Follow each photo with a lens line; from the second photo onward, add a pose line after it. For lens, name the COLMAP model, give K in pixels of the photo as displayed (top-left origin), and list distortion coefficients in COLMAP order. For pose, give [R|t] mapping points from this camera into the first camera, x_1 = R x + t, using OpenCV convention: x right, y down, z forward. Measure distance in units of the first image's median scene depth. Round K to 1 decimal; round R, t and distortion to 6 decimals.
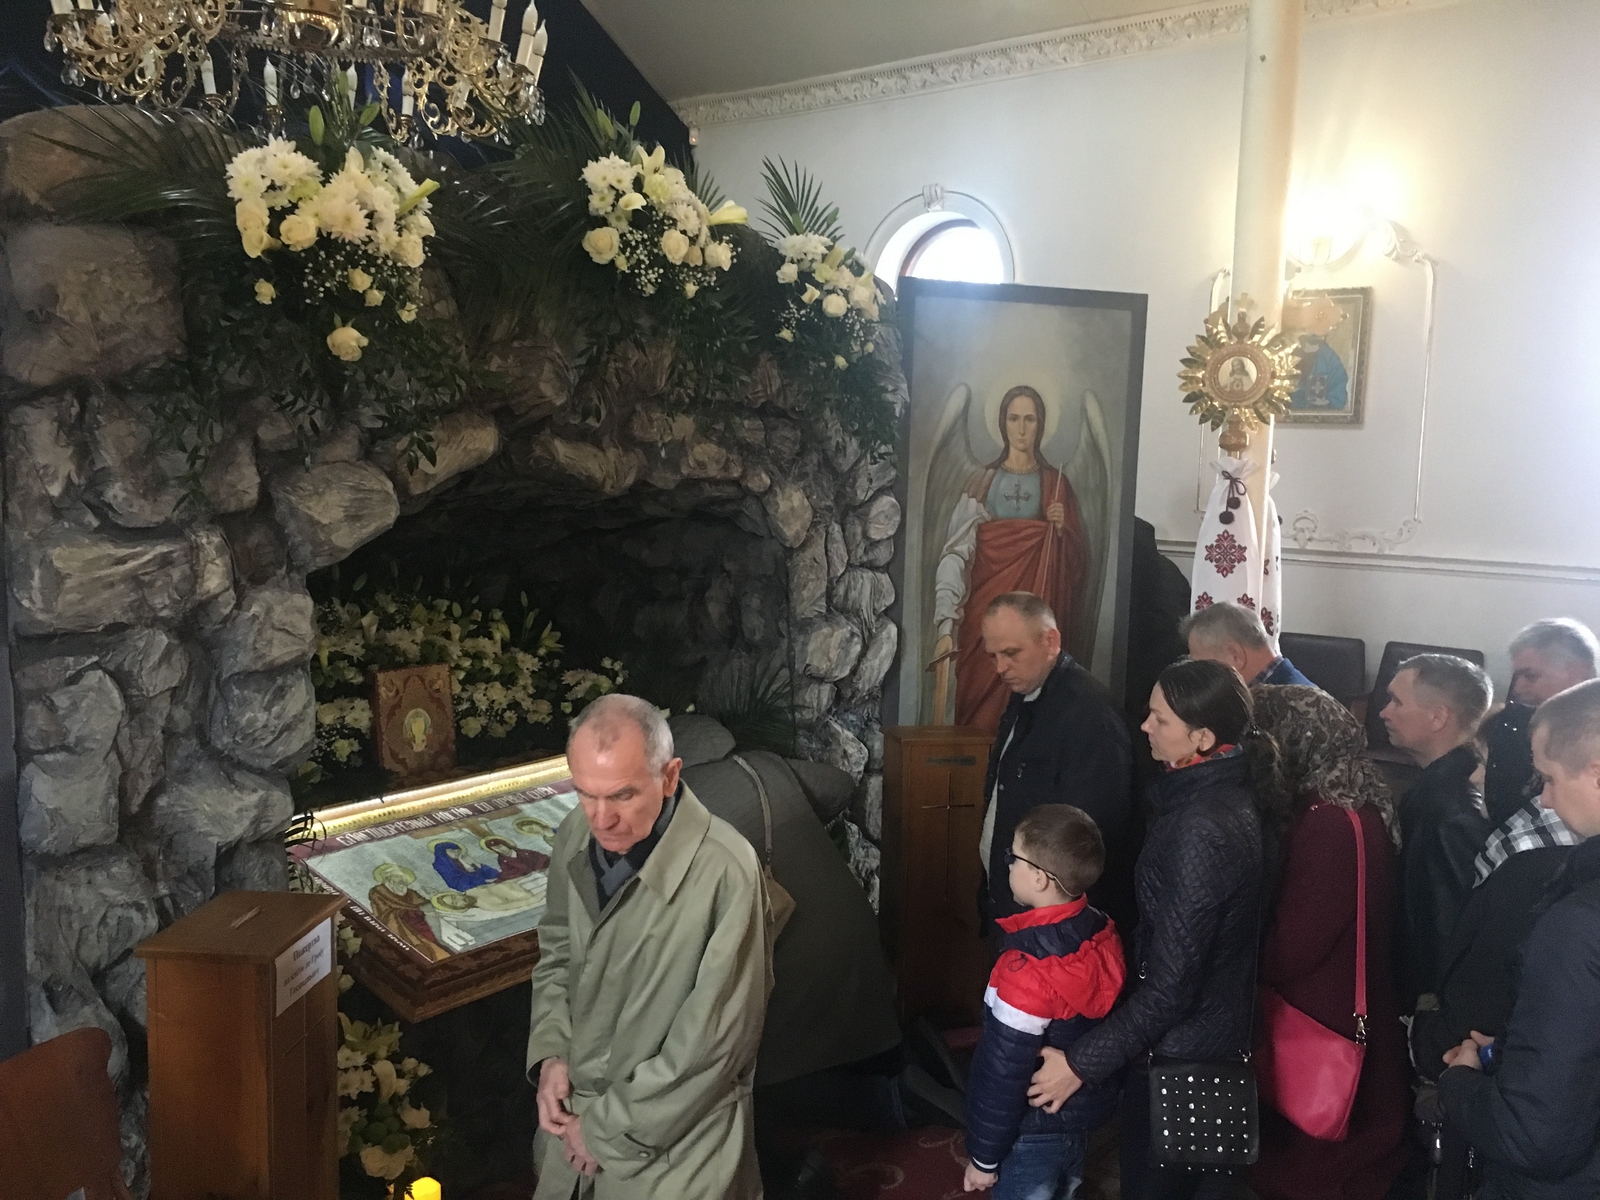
lens RADIAL K [[1350.4, 0, 800.0], [0, 1350.4, 599.5], [0, 0, 1]] dist [0.034803, -0.028333]
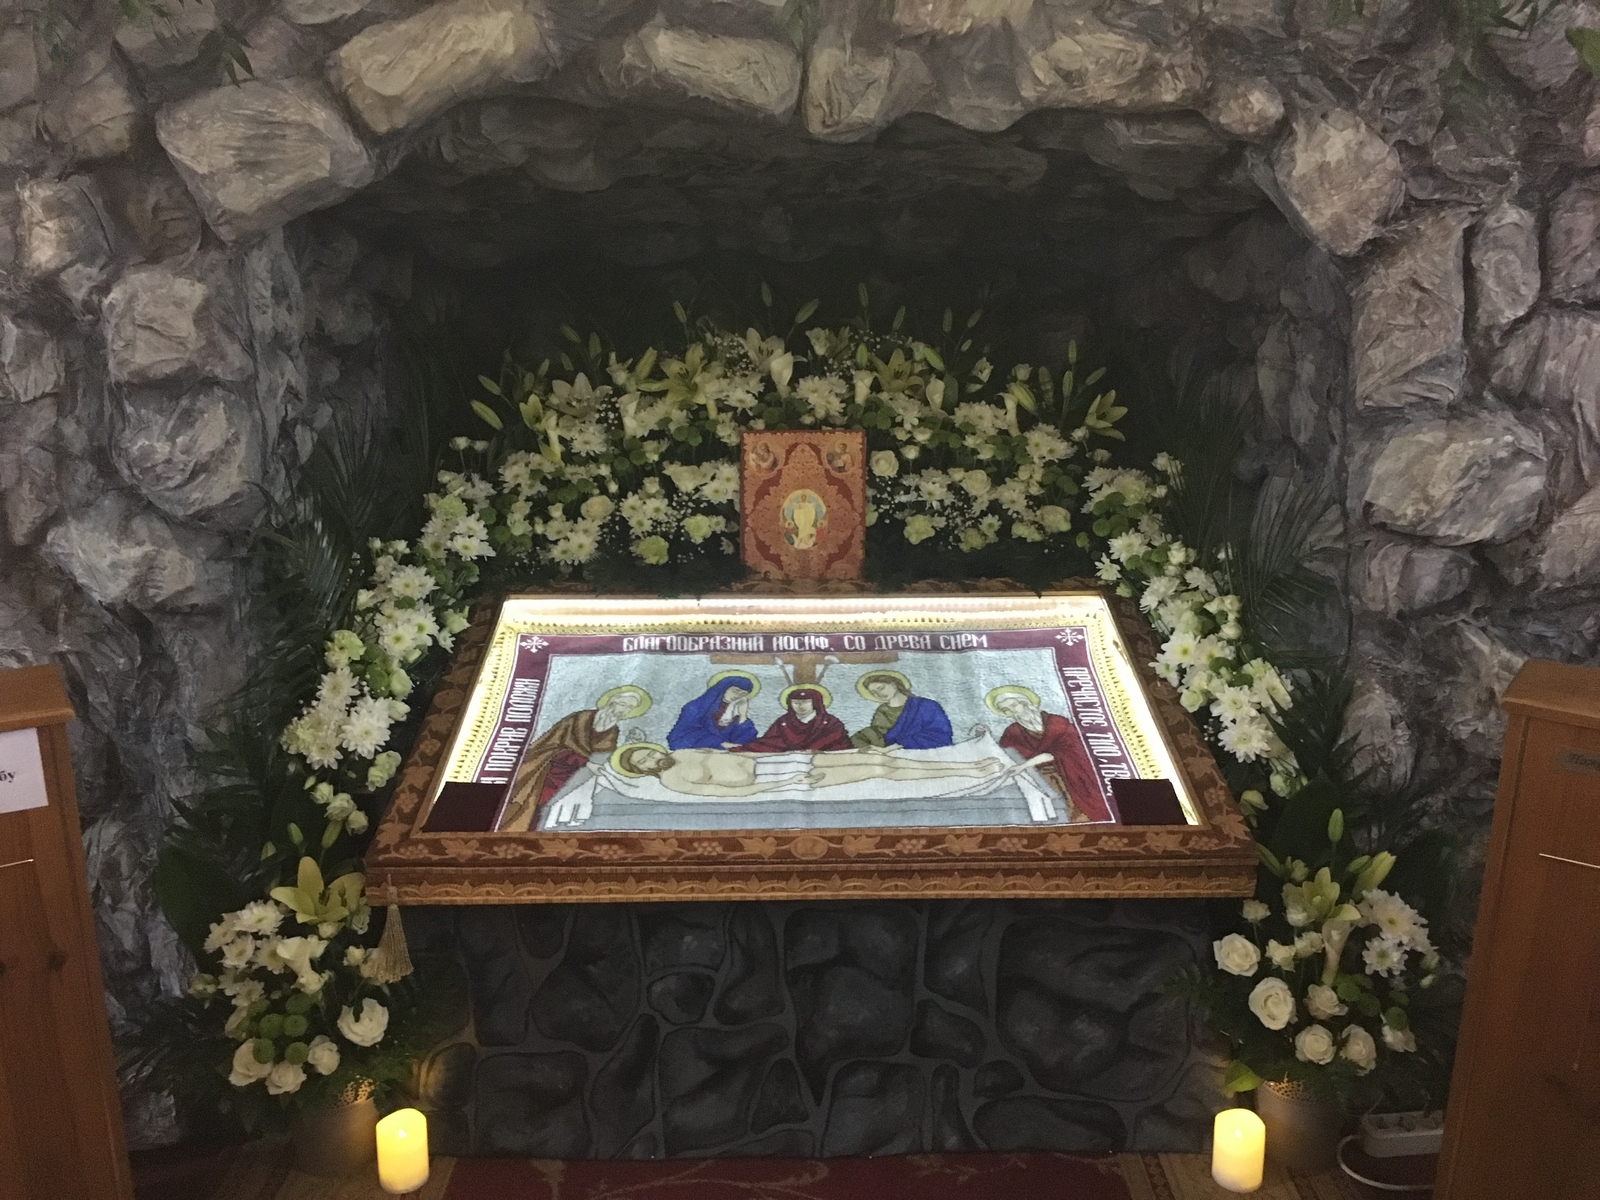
lens RADIAL K [[1350.4, 0, 794.5], [0, 1350.4, 610.4], [0, 0, 1]] dist [0.034803, -0.028333]
pose [[0.618522, 0.192804, -0.761746, 0.289275], [-0.065822, 0.978735, 0.194279, 0.004621], [0.783005, -0.070027, 0.618060, 0.581451]]
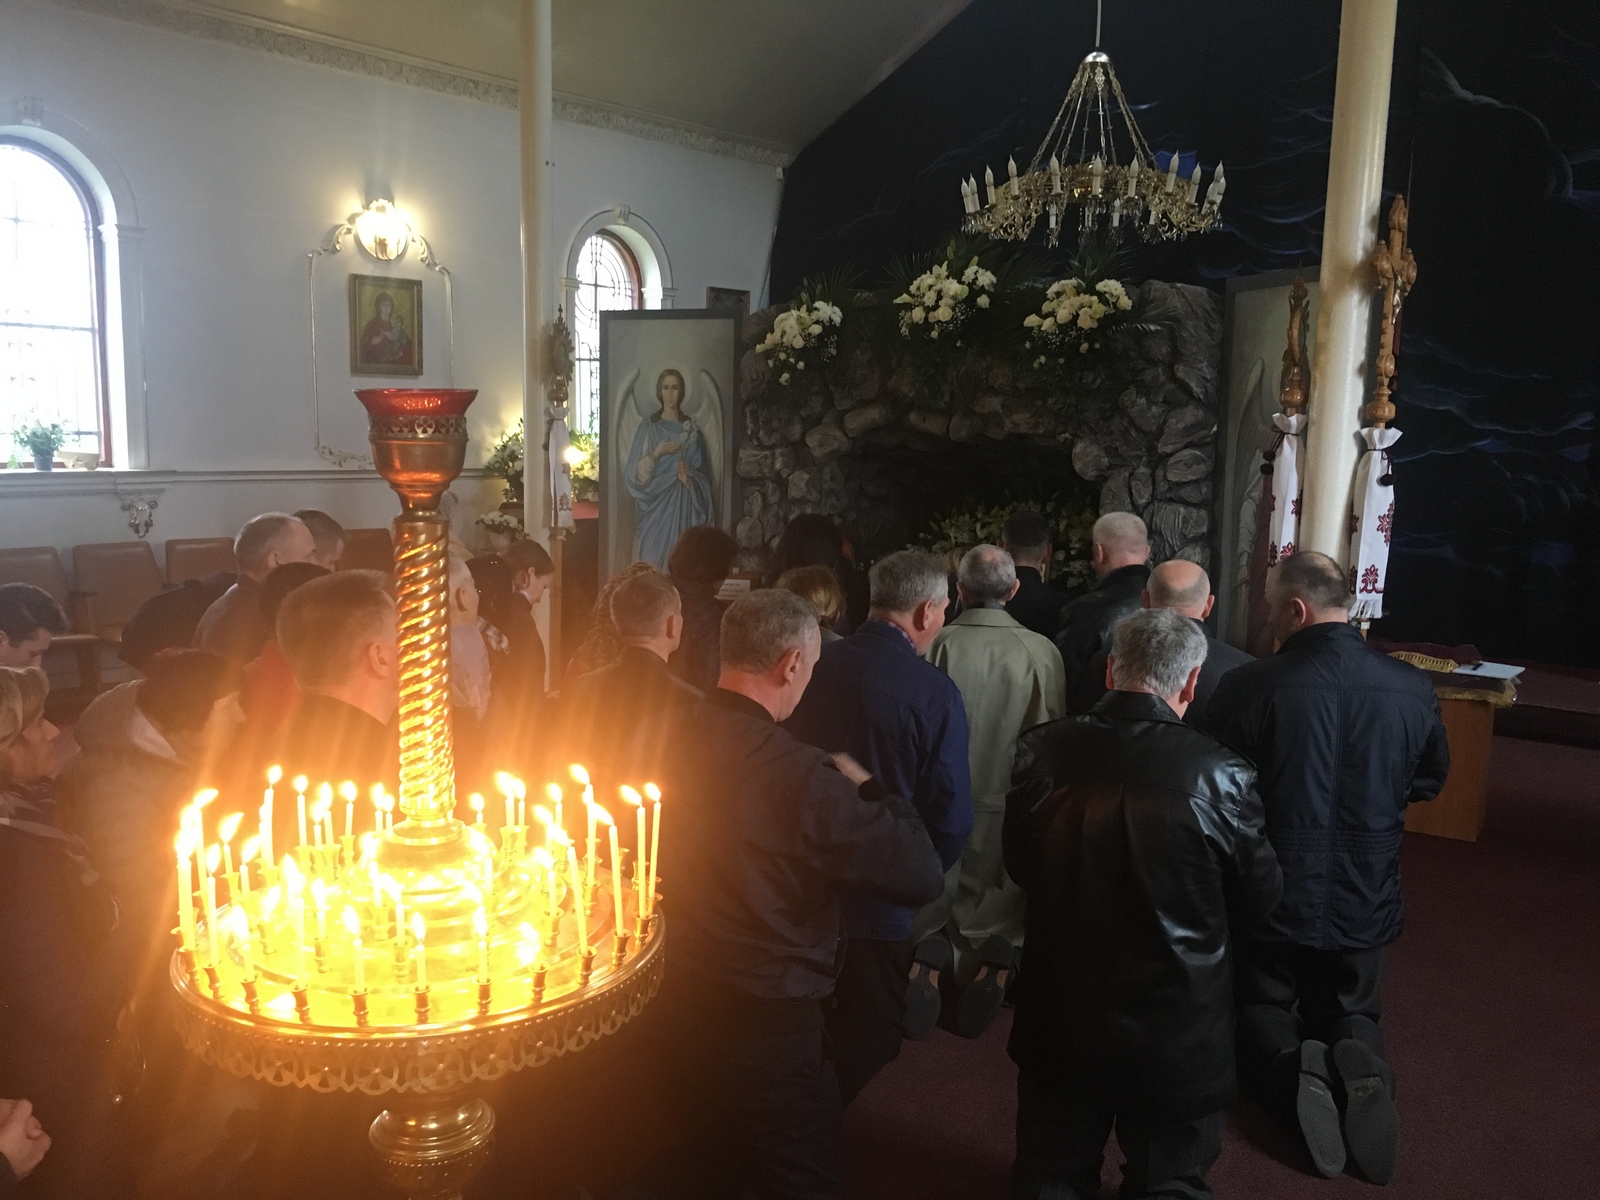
lens RADIAL K [[1350.4, 0, 800.6], [0, 1350.4, 600.5], [0, 0, 1]] dist [0.034803, -0.028333]
pose [[-0.030580, 0.107678, -0.993715, 1.670716], [-0.120815, 0.986493, 0.110613, -0.036384], [0.992204, 0.123438, -0.017158, 0.775794]]
